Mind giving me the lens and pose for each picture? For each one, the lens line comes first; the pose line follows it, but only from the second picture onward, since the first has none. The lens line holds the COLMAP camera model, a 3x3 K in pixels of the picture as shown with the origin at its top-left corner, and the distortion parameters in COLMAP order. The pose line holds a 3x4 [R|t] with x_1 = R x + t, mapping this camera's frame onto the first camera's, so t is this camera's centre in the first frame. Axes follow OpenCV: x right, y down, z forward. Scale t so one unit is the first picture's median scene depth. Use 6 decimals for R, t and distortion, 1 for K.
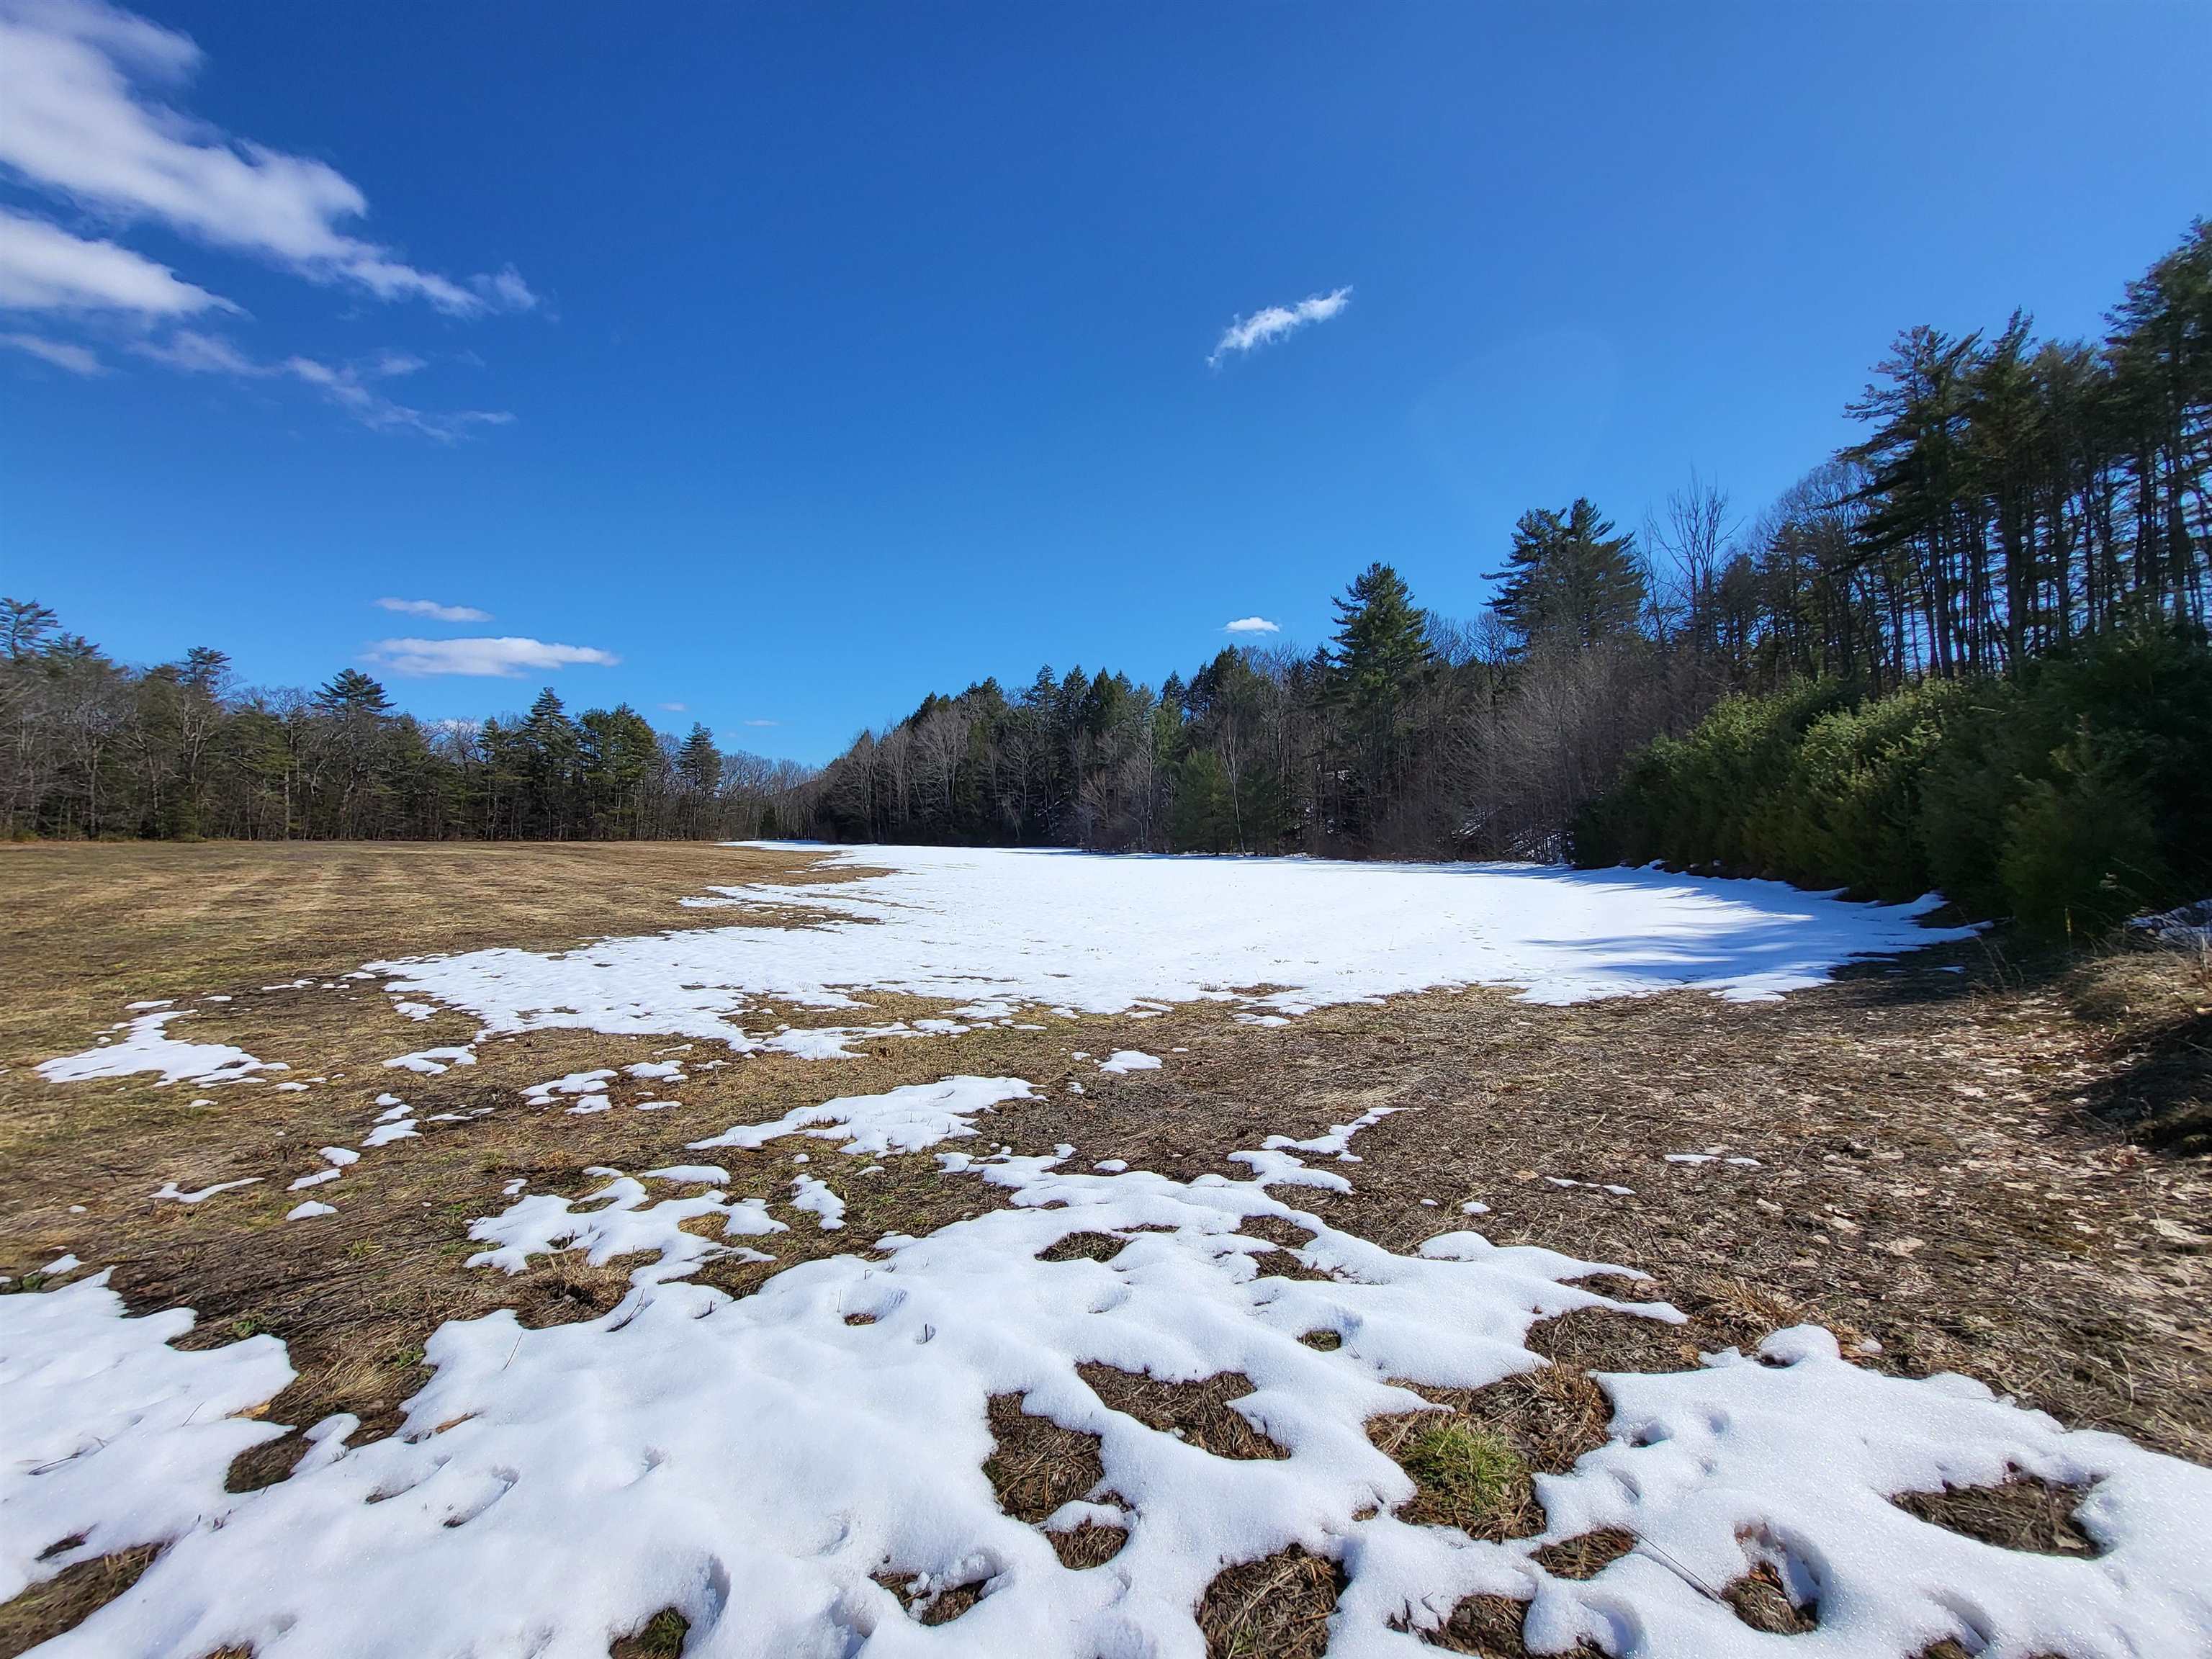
lens RADIAL K [[879.0, 0, 1112.0], [0, 879.0, 826.1], [0, 0, 1]] dist [-0.000254, -0.000218]
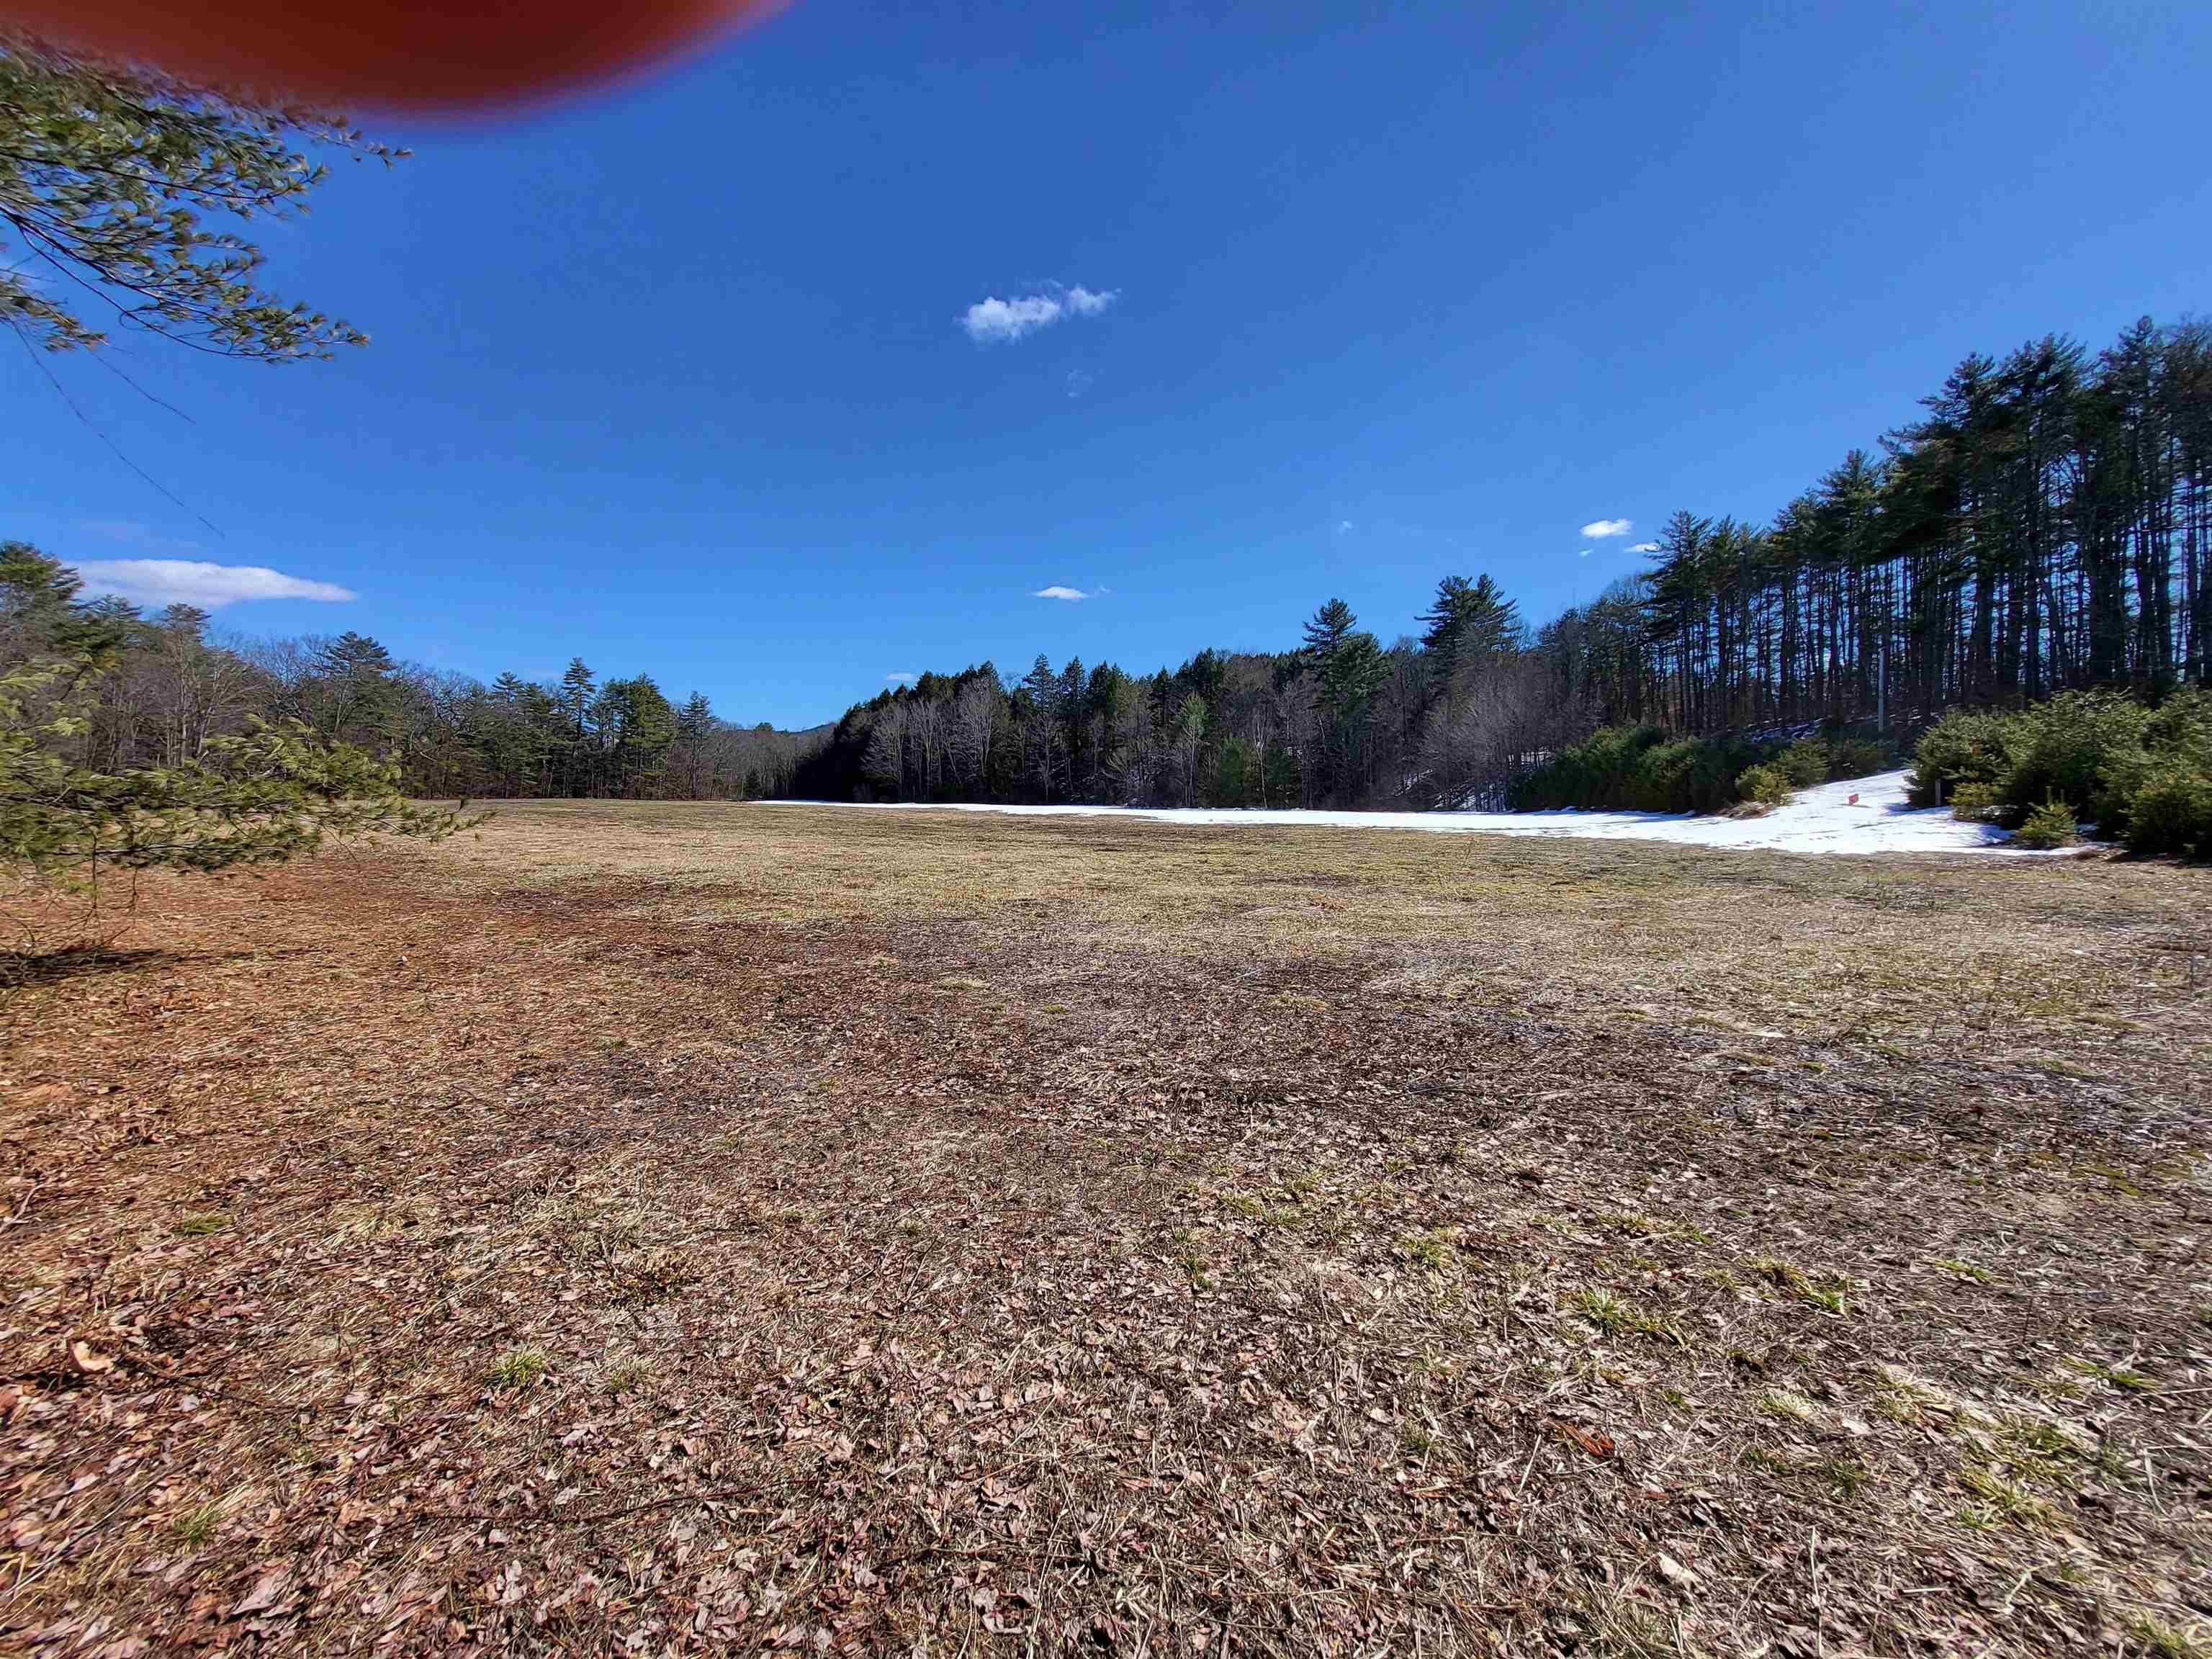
lens RADIAL K [[879.0, 0, 1110.4], [0, 879.0, 828.5], [0, 0, 1]] dist [-0.000254, -0.000218]
pose [[0.980930, -0.003331, 0.194331, -0.250335], [-0.004629, 0.999169, 0.040497, 0.007100], [-0.194304, -0.040624, 0.980100, -0.242190]]
